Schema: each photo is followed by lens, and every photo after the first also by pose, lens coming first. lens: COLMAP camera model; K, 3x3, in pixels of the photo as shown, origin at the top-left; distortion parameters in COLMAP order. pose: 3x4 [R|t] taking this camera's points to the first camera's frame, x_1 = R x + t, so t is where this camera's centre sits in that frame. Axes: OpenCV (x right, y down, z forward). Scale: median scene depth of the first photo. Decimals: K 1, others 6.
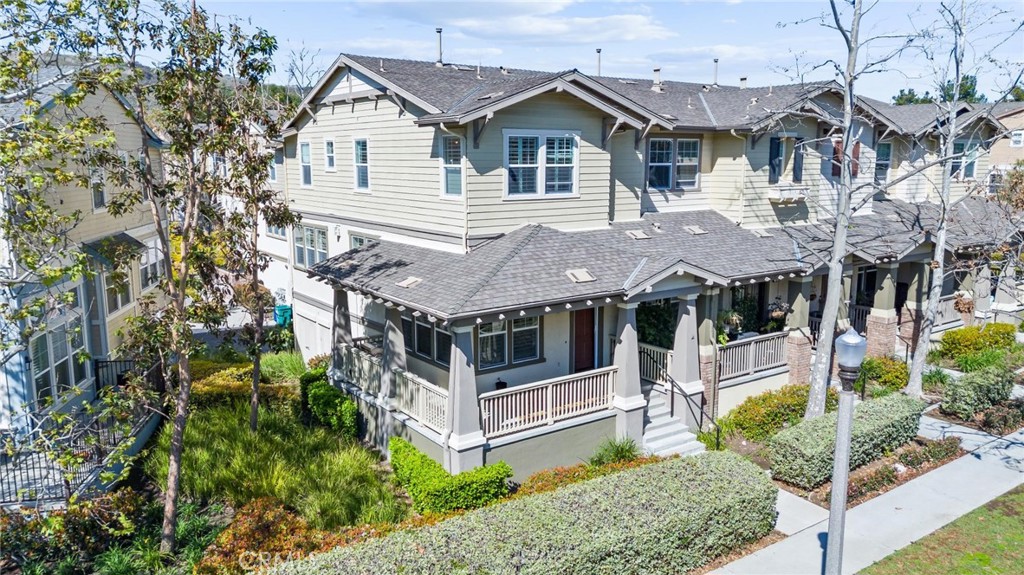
lens RADIAL K [[744.8, 0, 508.4], [0, 744.8, 285.8], [0, 0, 1]] dist [0.060645, -0.004075]
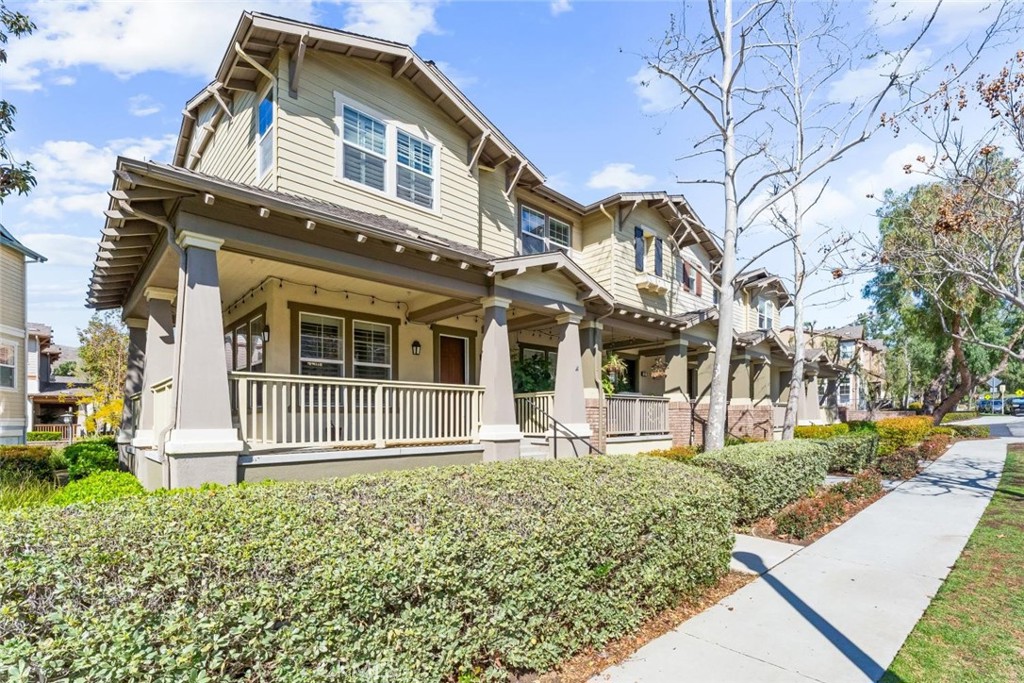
lens RADIAL K [[477.1, 0, 518.4], [0, 477.1, 414.6], [0, 0, 1]] dist [0.000258, -0.000757]
pose [[0.987121, 0.003844, 0.159928, 0.100257], [0.024636, 0.984133, -0.175716, 0.214008], [-0.158066, 0.177393, 0.971363, 0.515097]]
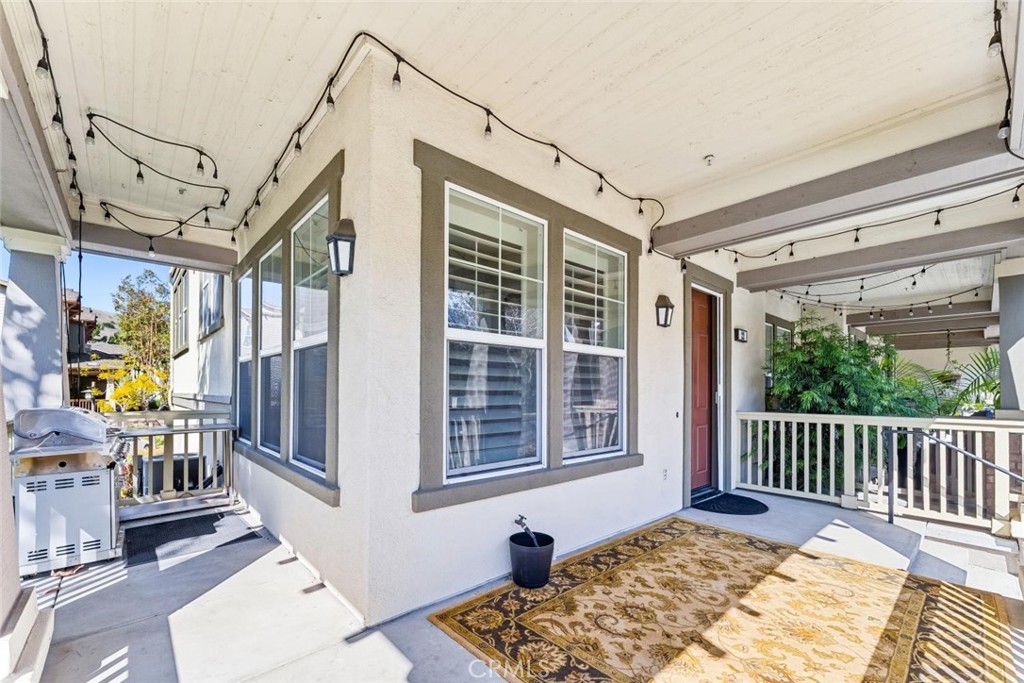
lens RADIAL K [[422.9, 0, 508.6], [0, 422.9, 384.7], [0, 0, 1]] dist [0.001618, 0.000120]
pose [[0.992699, 0.020517, 0.118862, -0.036236], [0.000081, 0.985313, -0.170755, 0.107381], [-0.120620, 0.169518, 0.978118, 0.876972]]
